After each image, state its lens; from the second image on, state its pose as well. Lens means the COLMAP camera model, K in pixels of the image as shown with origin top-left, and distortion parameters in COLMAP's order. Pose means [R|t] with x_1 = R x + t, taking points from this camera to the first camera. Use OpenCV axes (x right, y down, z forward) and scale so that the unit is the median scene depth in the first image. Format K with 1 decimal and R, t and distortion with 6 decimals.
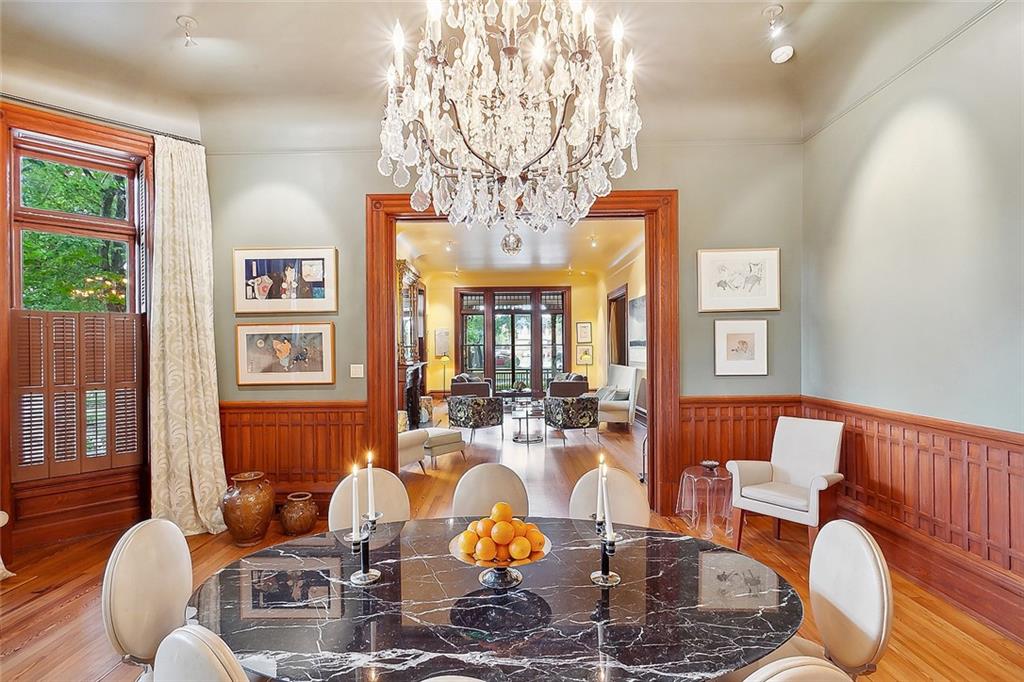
lens RADIAL K [[496.5, 0, 502.0], [0, 496.5, 345.8], [0, 0, 1]] dist [0.002194, -0.000229]
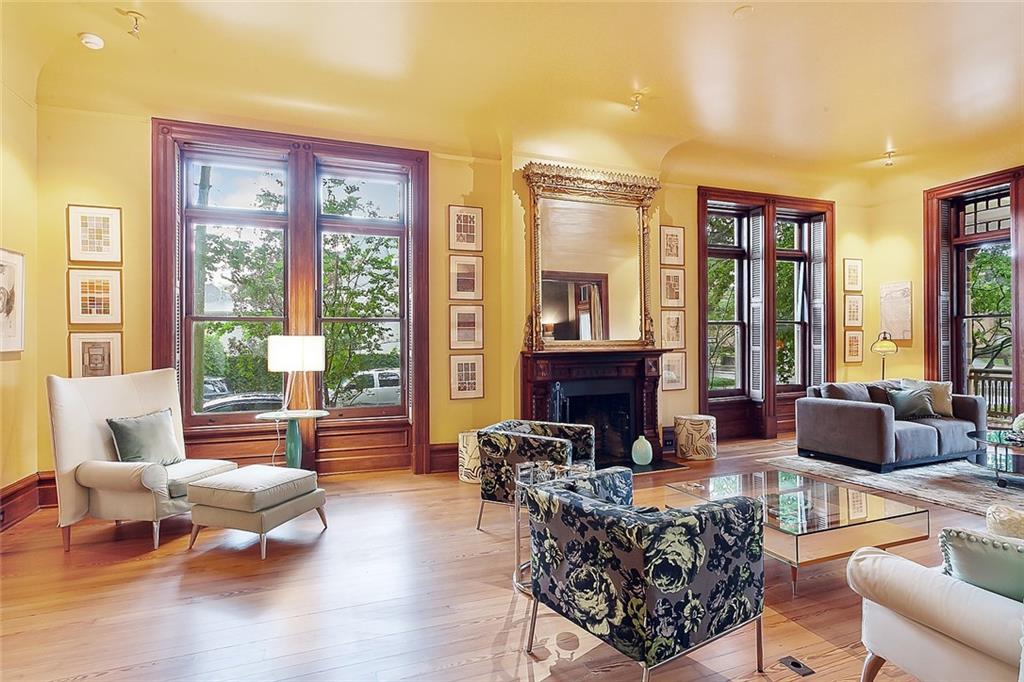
lens RADIAL K [[512.5, 0, 511.8], [0, 512.5, 340.9], [0, 0, 1]] dist [-0.009405, 0.001925]
pose [[0.367476, 0.004092, -0.930024, 0.376520], [0.009447, 0.999922, 0.008132, 0.024893], [0.929985, -0.011774, 0.367409, 0.881667]]
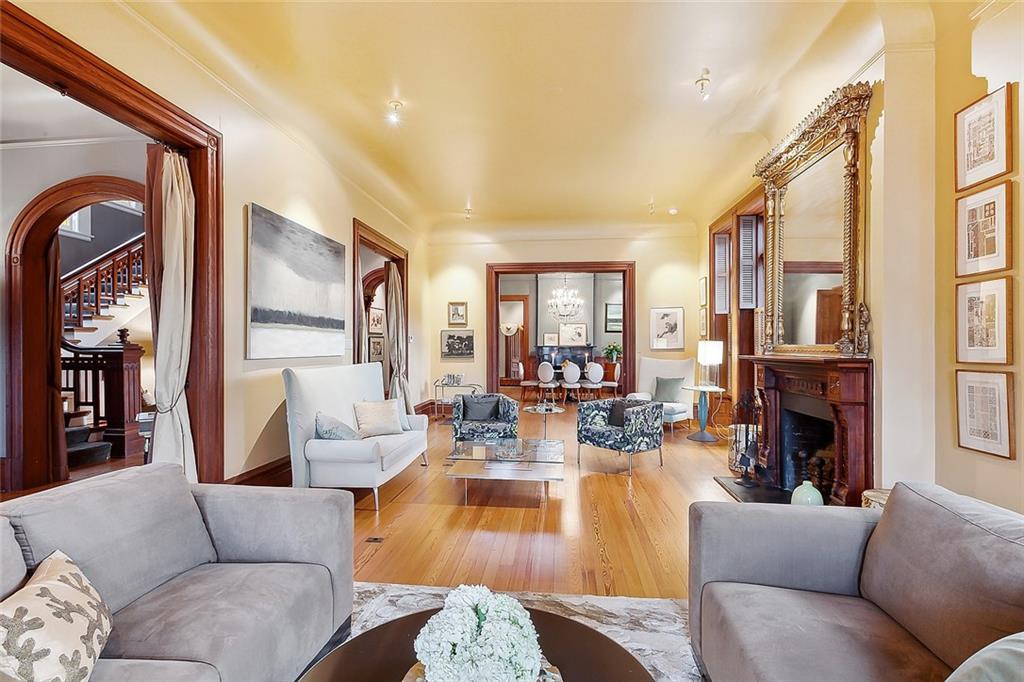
lens RADIAL K [[496.5, 0, 506.7], [0, 496.5, 349.0], [0, 0, 1]] dist [0.002194, -0.000229]
pose [[-0.995003, 0.011662, 0.099166, 0.033754], [0.011820, 0.999930, 0.001004, 0.030992], [-0.099147, 0.002171, -0.995070, 1.795856]]
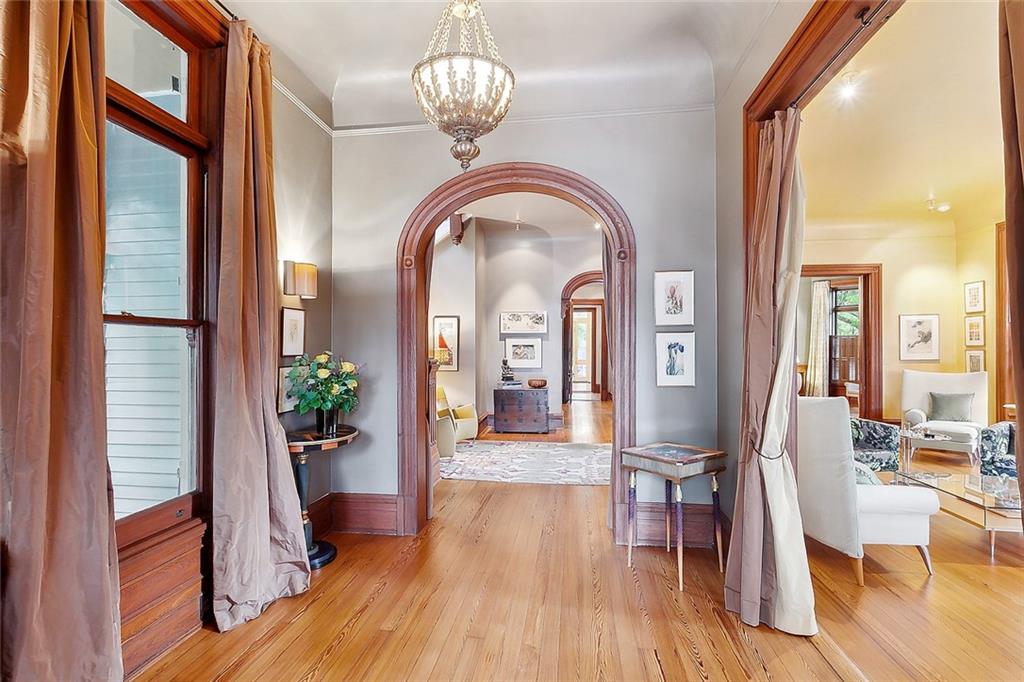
lens RADIAL K [[496.5, 0, 507.6], [0, 496.5, 346.7], [0, 0, 1]] dist [0.002194, -0.000229]
pose [[-0.992607, 0.010185, 0.120947, 0.510802], [0.009060, 0.999910, -0.009847, 0.010417], [-0.121036, -0.008679, -0.992610, 1.752441]]
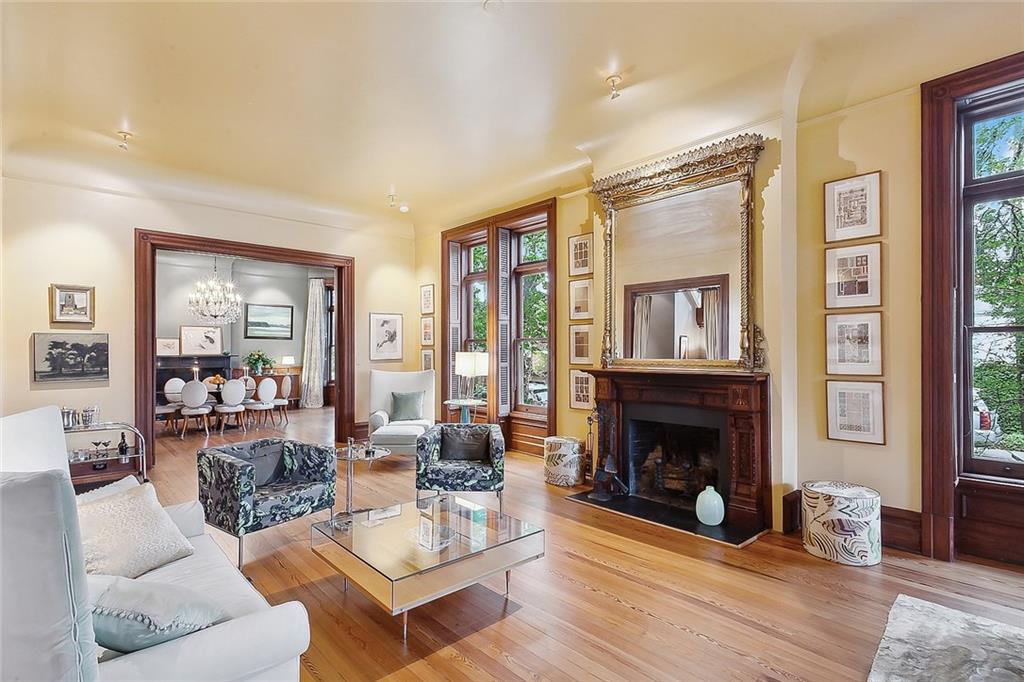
lens RADIAL K [[496.5, 0, 498.1], [0, 496.5, 348.2], [0, 0, 1]] dist [0.002194, -0.000229]
pose [[-0.740298, 0.012369, -0.672165, 0.300734], [0.015154, 0.999884, 0.001711, 0.014074], [0.672108, -0.008919, -0.740399, 1.530521]]
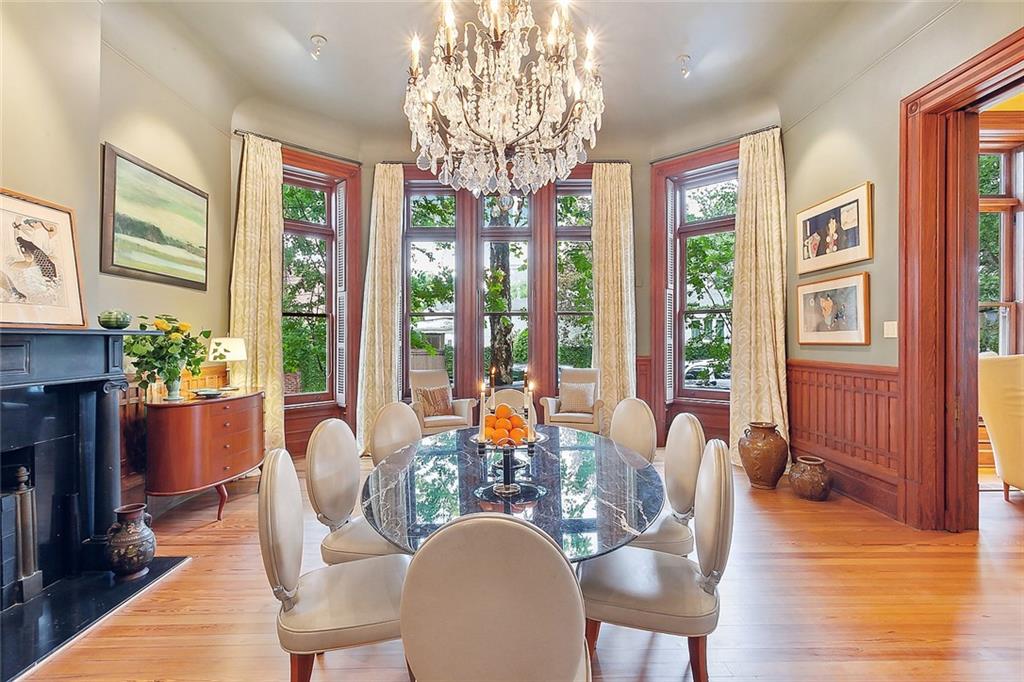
lens RADIAL K [[496.5, 0, 503.3], [0, 496.5, 340.8], [0, 0, 1]] dist [0.002194, -0.000229]
pose [[-0.001159, 0.014690, -0.999891, 0.280672], [0.004812, 0.999881, 0.014684, 0.030035], [0.999988, -0.004794, -0.001230, 0.209910]]
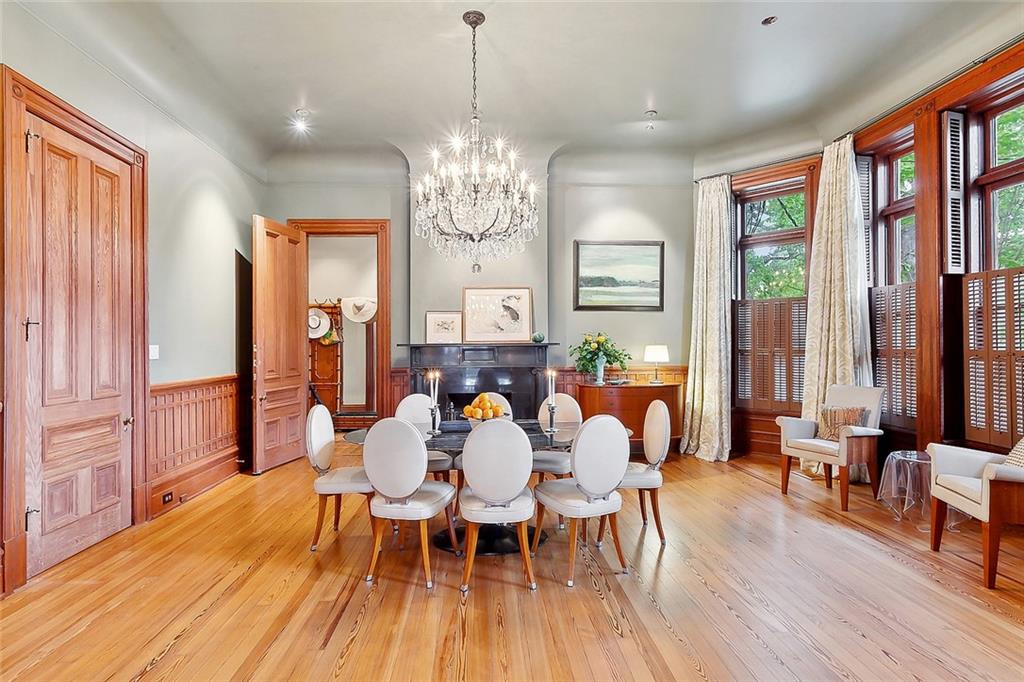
lens RADIAL K [[496.5, 0, 512.5], [0, 496.5, 336.4], [0, 0, 1]] dist [0.002194, -0.000229]
pose [[-0.997454, 0.022389, -0.067700, -0.000208], [0.023238, 0.999661, -0.011779, 0.023322], [0.067414, -0.013323, -0.997636, 0.645801]]
